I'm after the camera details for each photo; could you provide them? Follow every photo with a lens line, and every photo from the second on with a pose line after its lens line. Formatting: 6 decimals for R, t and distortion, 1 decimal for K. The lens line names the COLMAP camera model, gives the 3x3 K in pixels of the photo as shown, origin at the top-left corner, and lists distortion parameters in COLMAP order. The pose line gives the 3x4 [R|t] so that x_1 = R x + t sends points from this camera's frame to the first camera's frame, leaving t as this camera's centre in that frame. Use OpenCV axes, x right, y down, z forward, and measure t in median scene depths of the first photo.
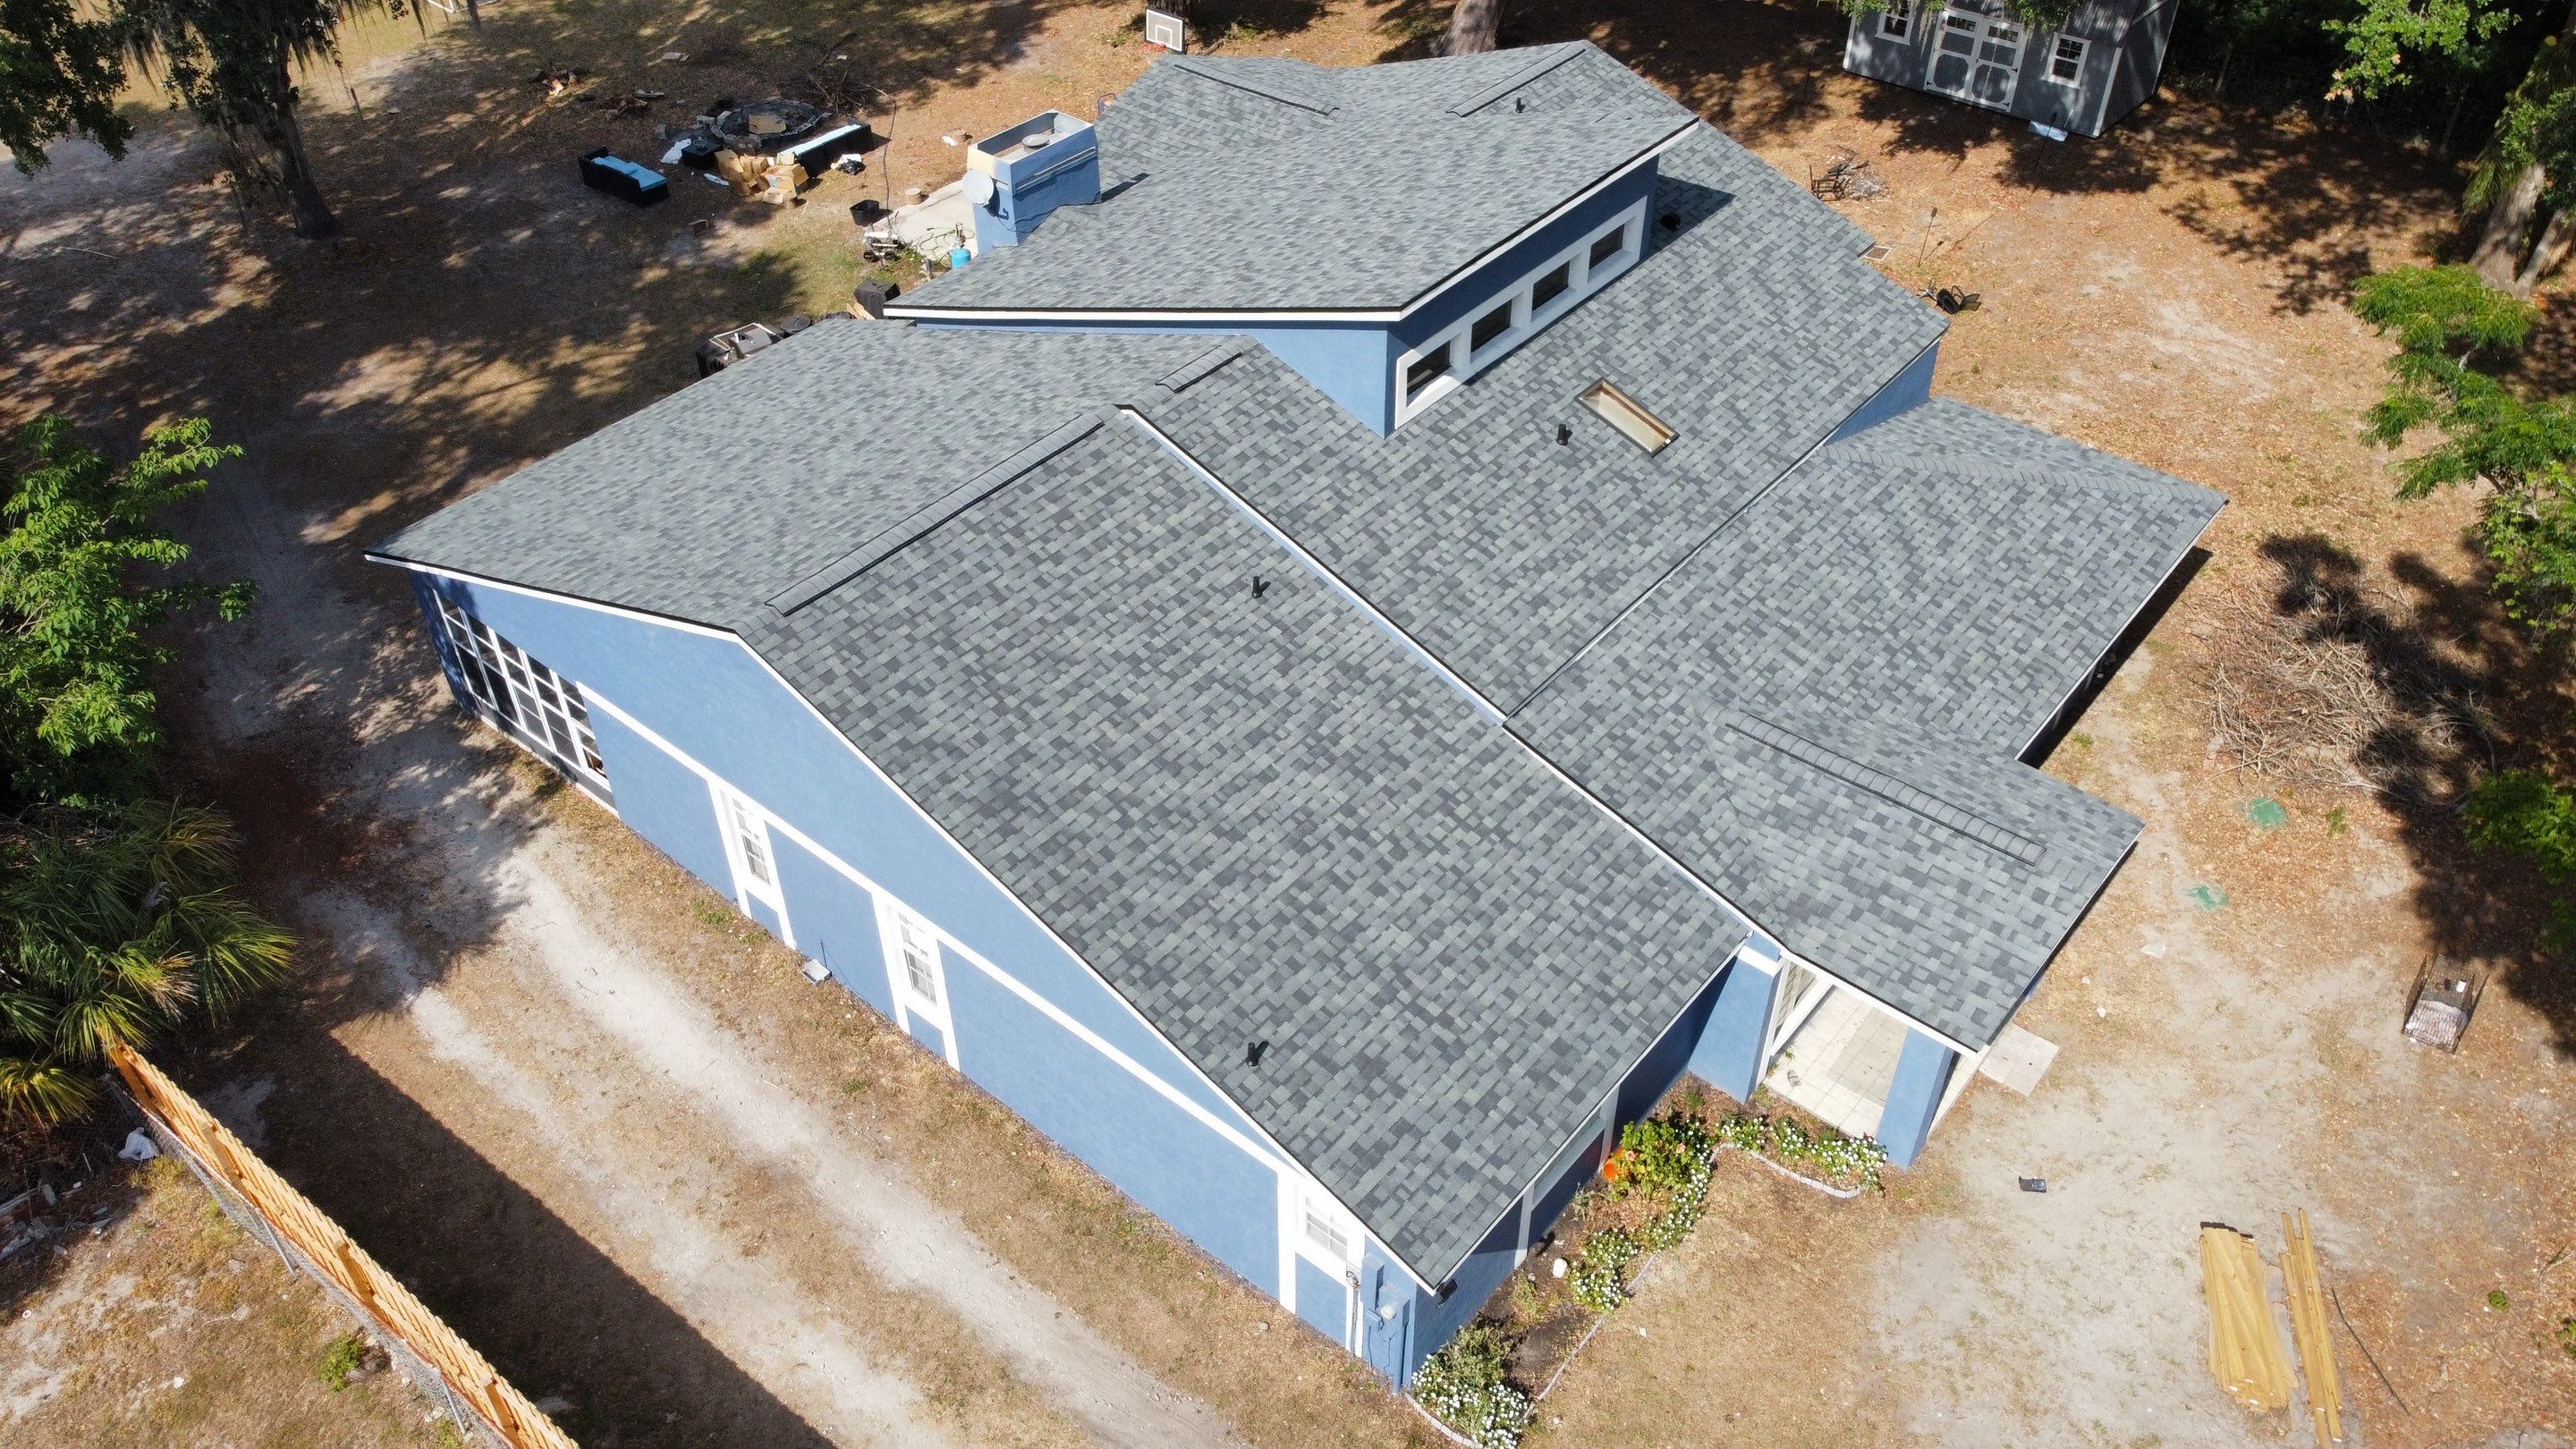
lens RADIAL K [[1920.1, 0, 1255.1], [0, 1920.1, 699.4], [0, 0, 1]] dist [0.007593, -0.011295]
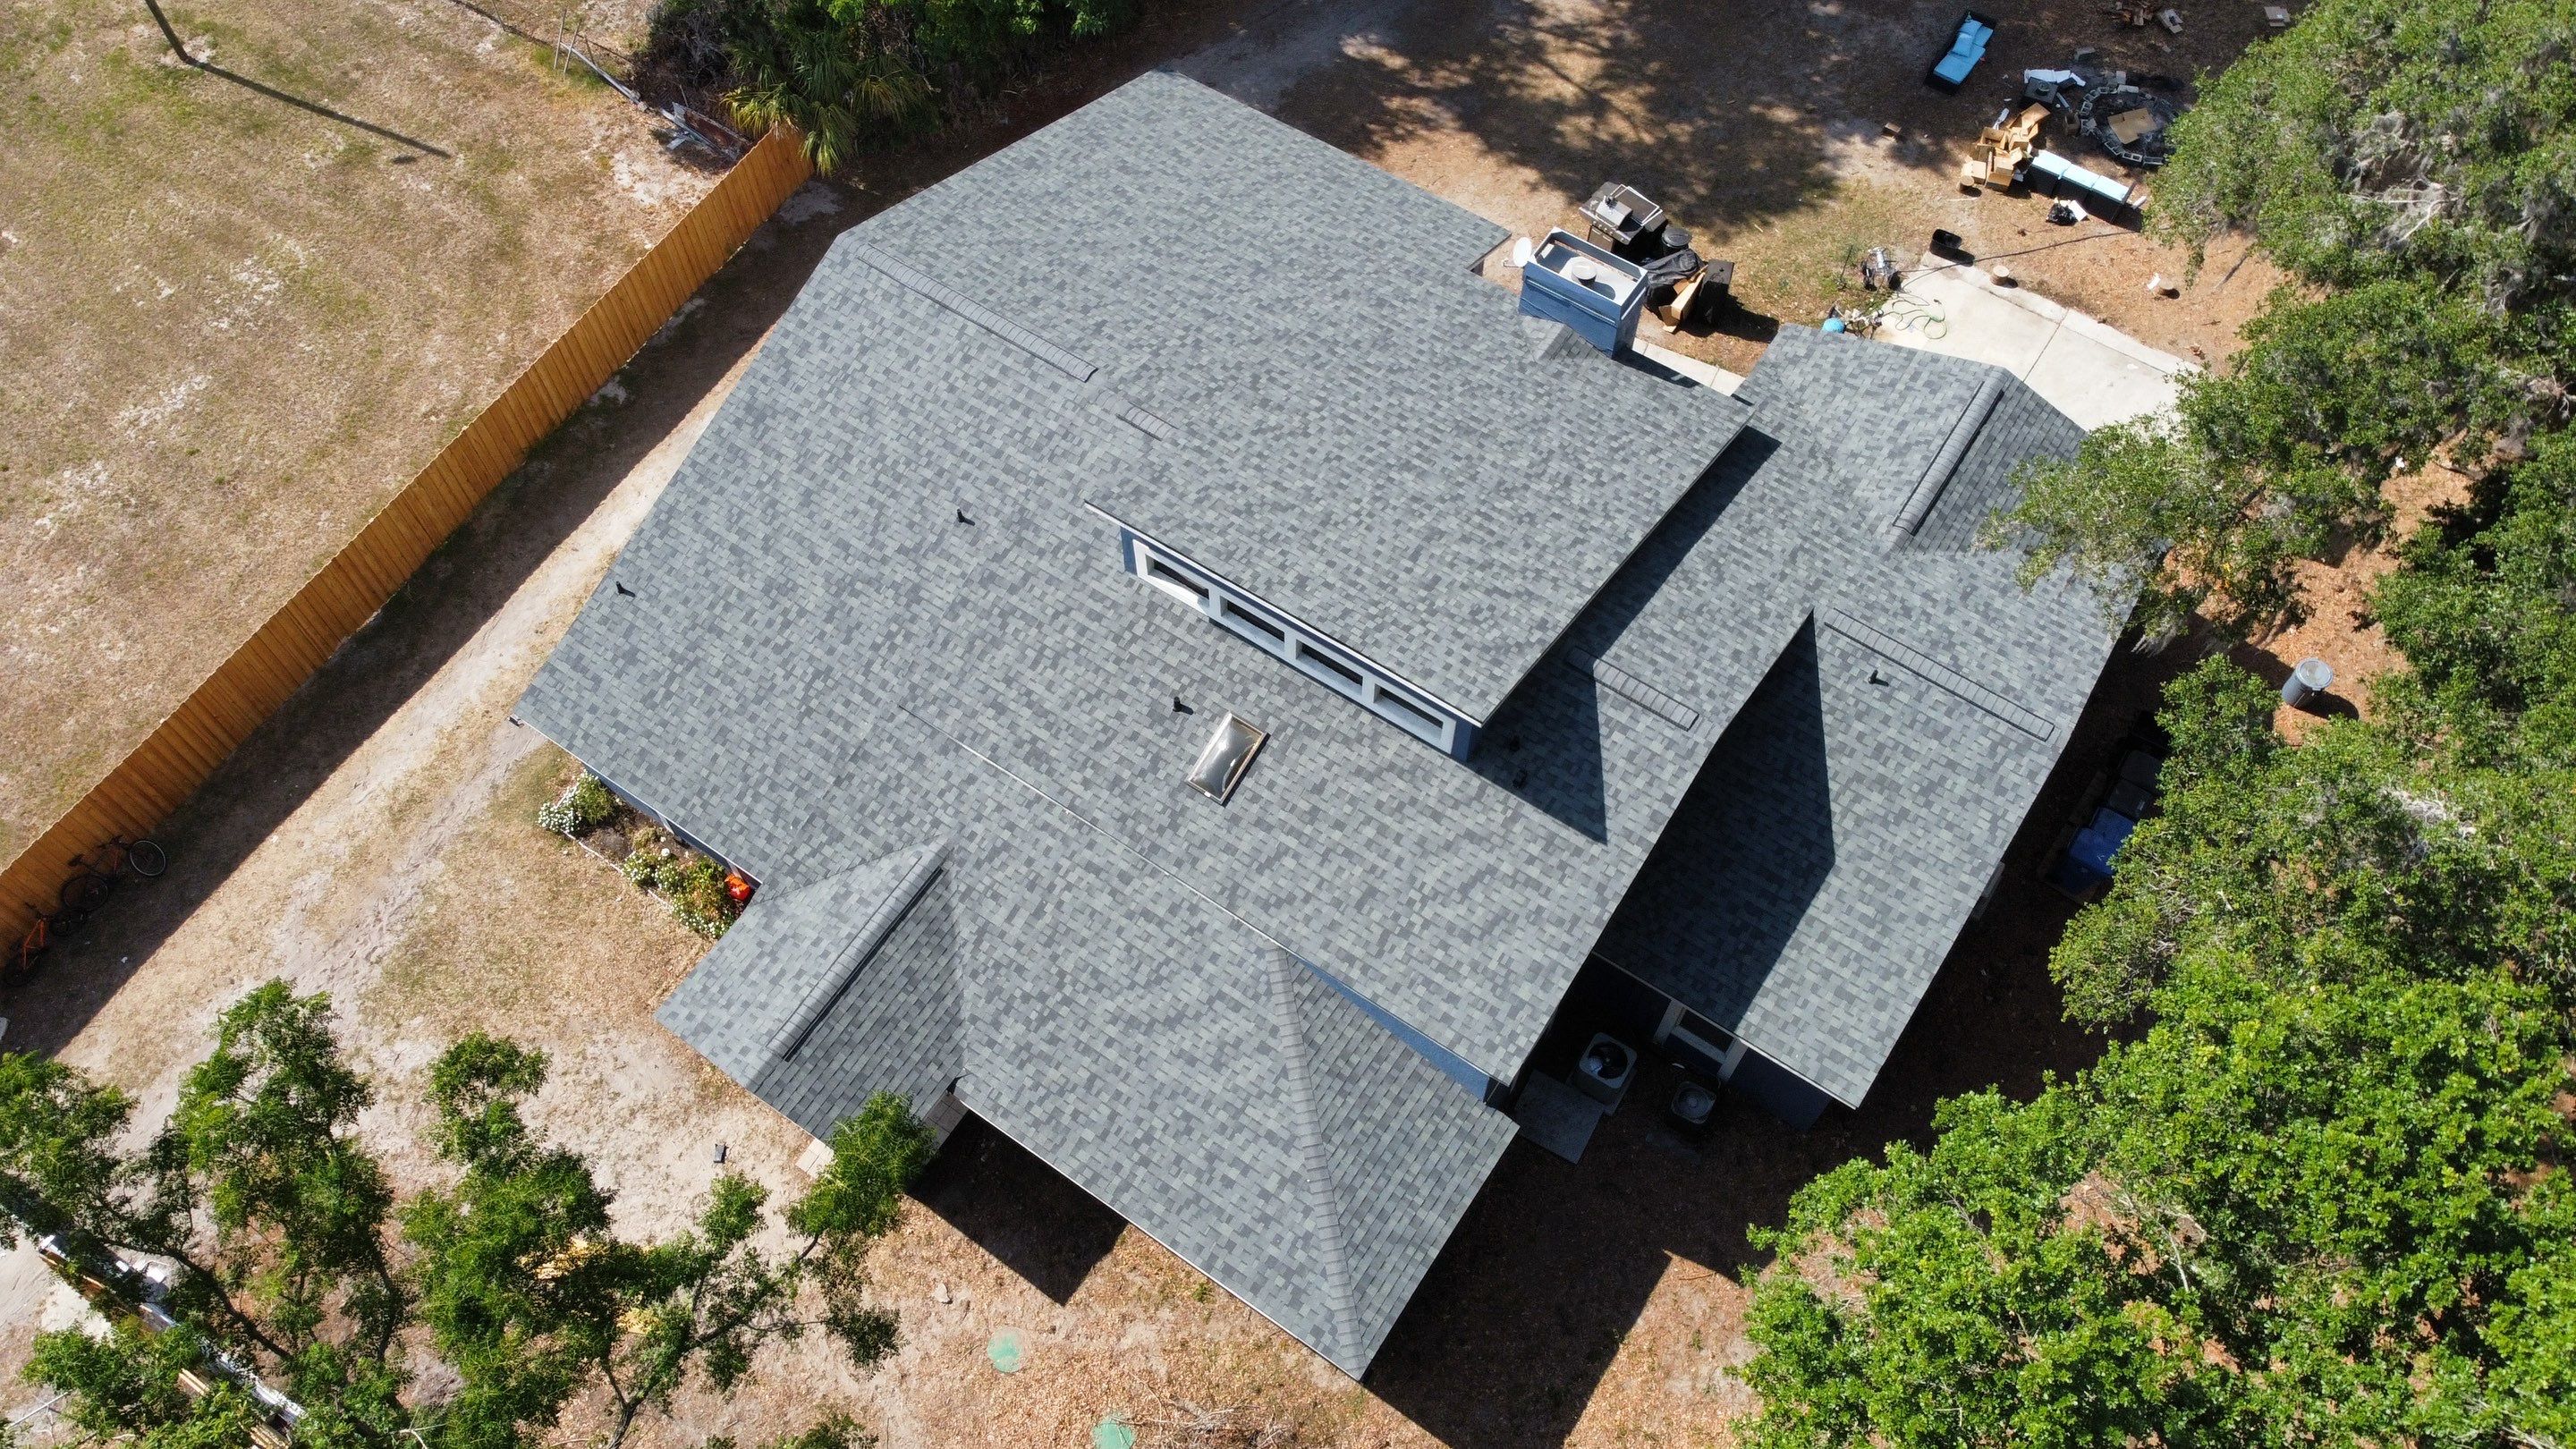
lens RADIAL K [[1945.2, 0, 1238.4], [0, 1945.2, 687.9], [0, 0, 1]] dist [0.007700, -0.022814]
pose [[0.104502, 0.866658, -0.487836, 0.803489], [-0.629412, 0.437421, 0.642264, -1.016719], [0.770013, 0.239932, 0.591196, 0.332496]]
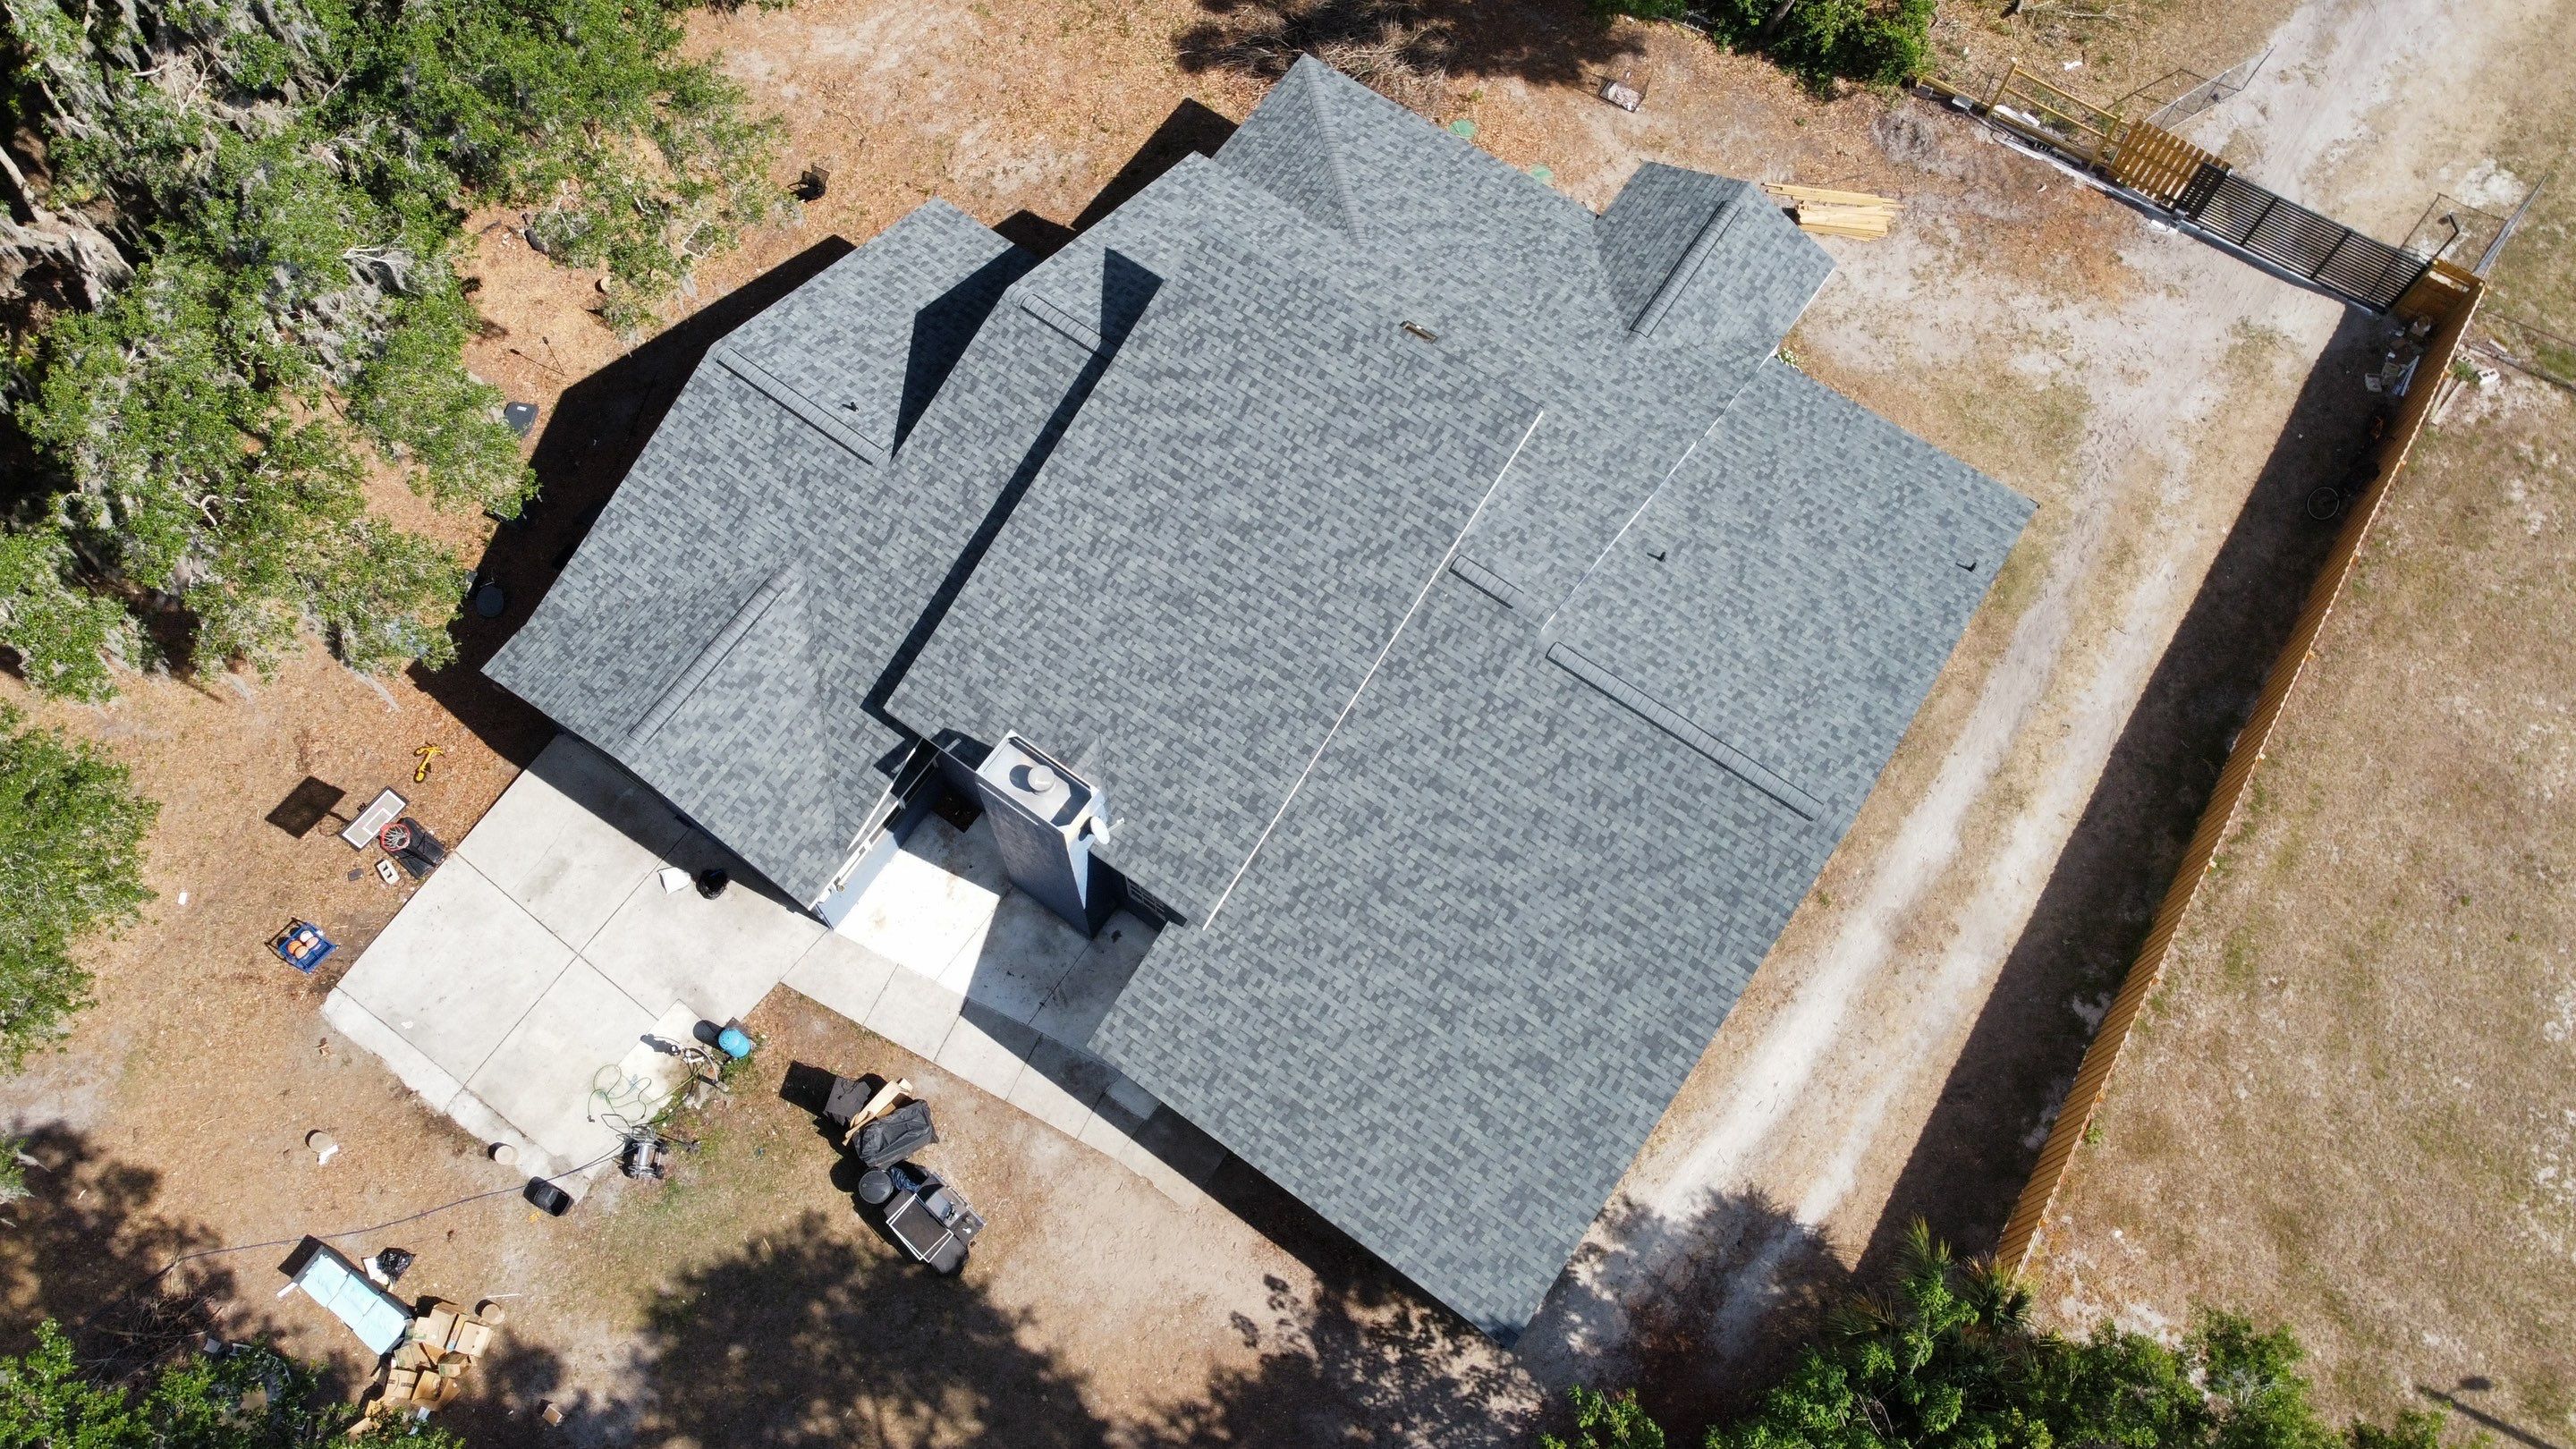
lens RADIAL K [[1945.2, 0, 1250.9], [0, 1945.2, 702.3], [0, 0, 1]] dist [0.007700, -0.022814]
pose [[-0.090732, -0.904194, 0.417374, -0.684628], [0.644799, 0.266057, 0.716553, -1.283675], [-0.758948, 0.334137, 0.558884, 0.418392]]
